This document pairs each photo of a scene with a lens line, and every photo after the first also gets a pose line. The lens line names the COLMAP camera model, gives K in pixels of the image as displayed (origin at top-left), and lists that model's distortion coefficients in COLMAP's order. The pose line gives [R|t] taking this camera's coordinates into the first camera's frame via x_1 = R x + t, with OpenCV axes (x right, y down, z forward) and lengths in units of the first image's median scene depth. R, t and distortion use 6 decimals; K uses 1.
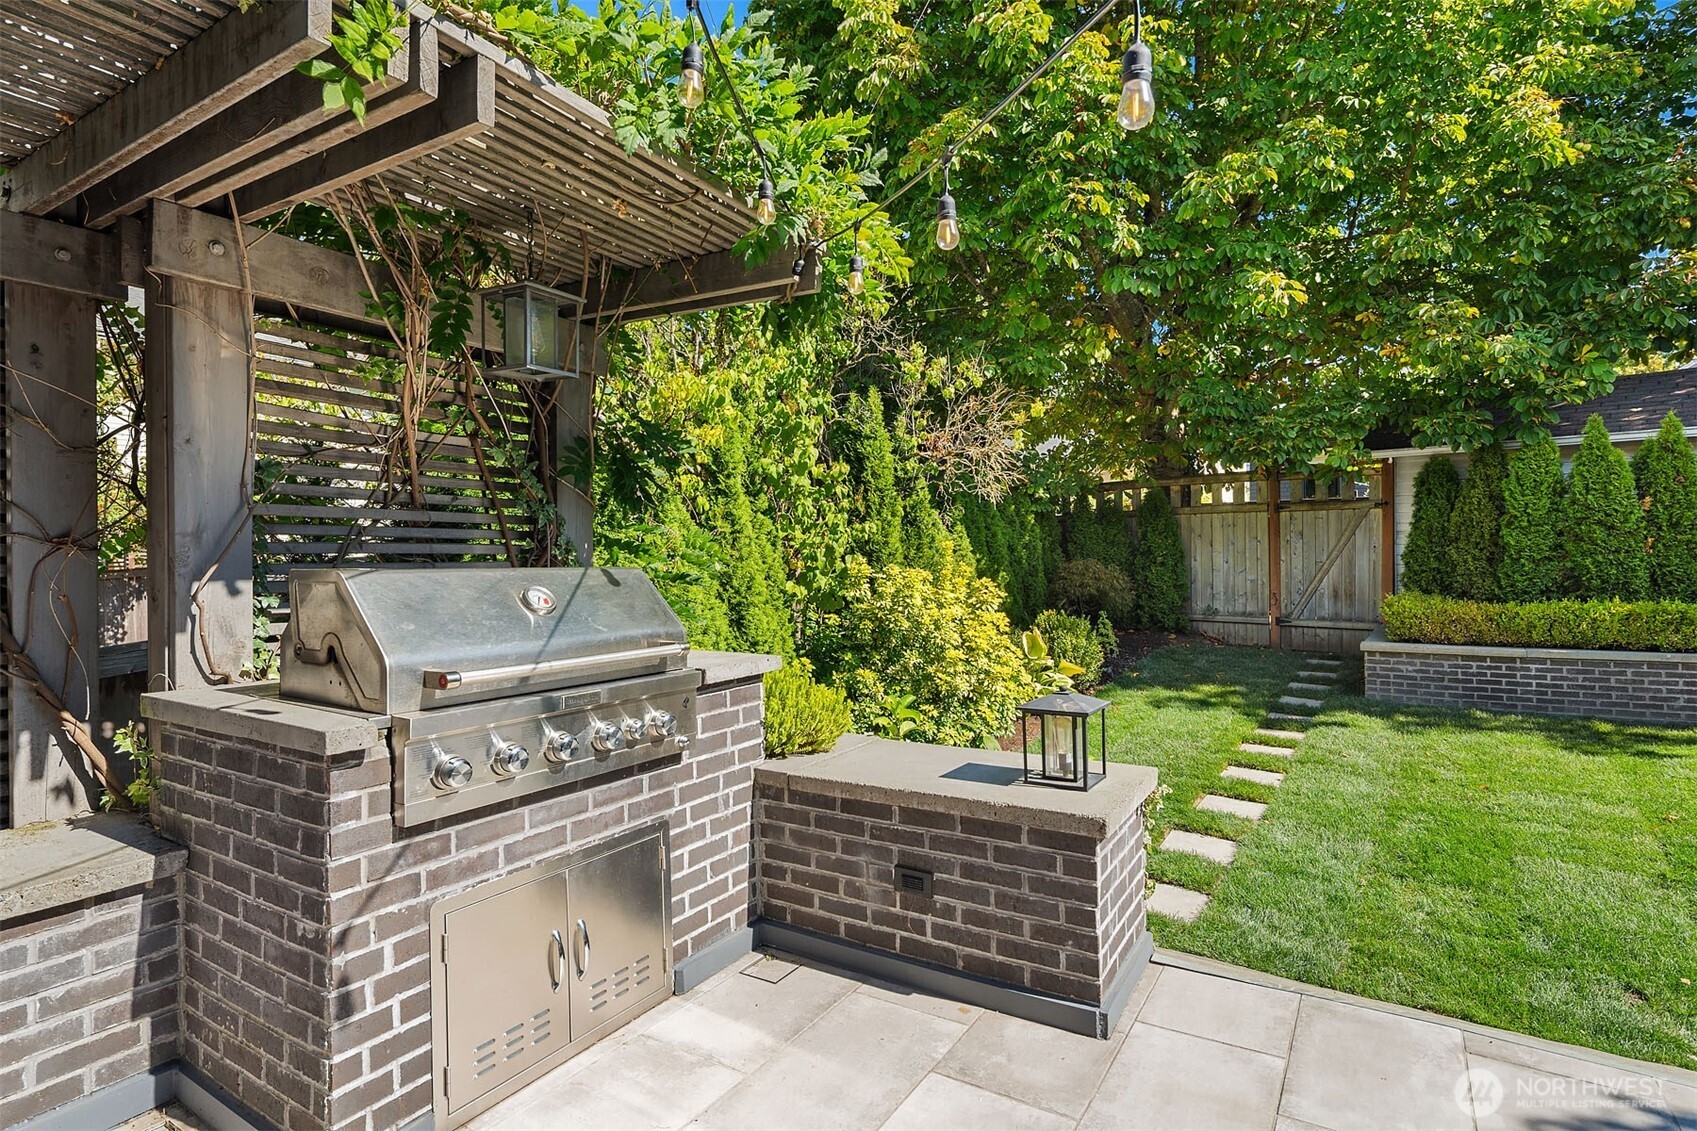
lens RADIAL K [[862.5, 0, 832.1], [0, 862.5, 544.3], [0, 0, 1]] dist [-0.009396, 0.007670]
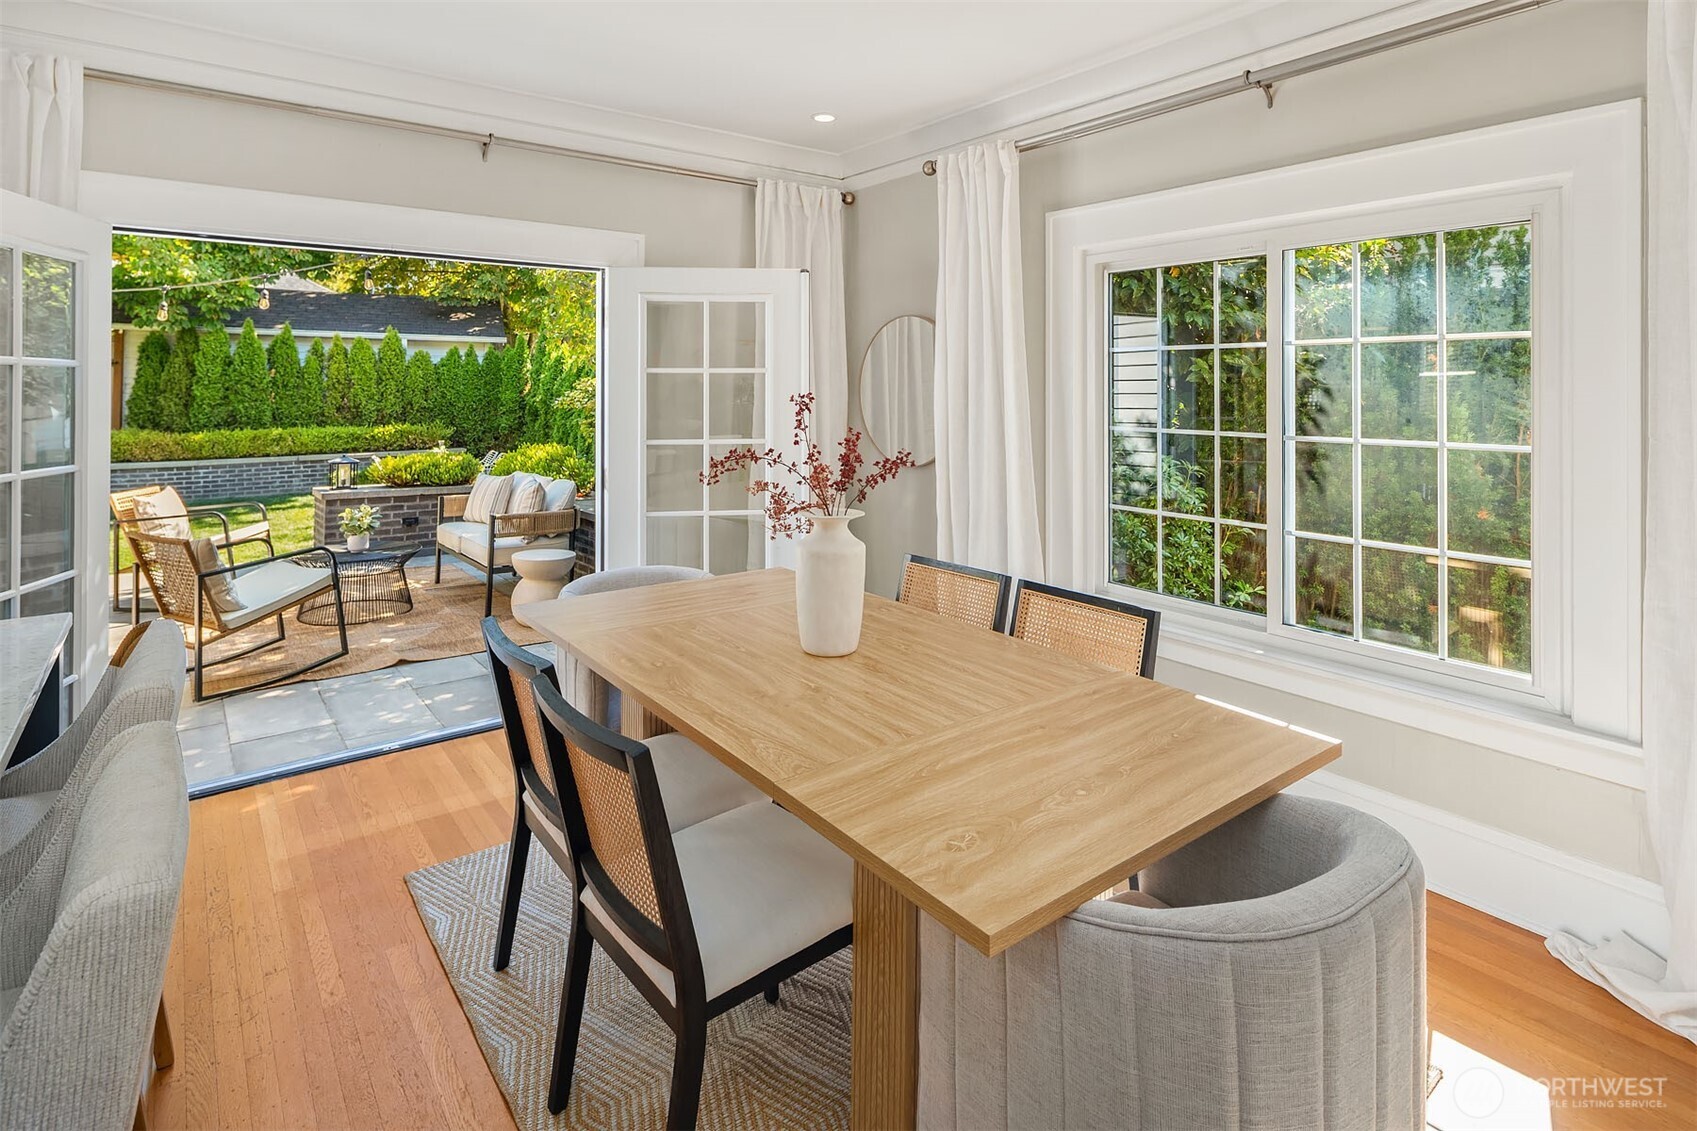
lens RADIAL K [[862.5, 0, 828.5], [0, 862.5, 375.6], [0, 0, 1]] dist [-0.009396, 0.007670]
pose [[0.330124, 0.028163, 0.943517, -0.339393], [-0.019884, 0.999540, -0.022878, -0.025615], [-0.943728, -0.011208, 0.330533, -0.664892]]
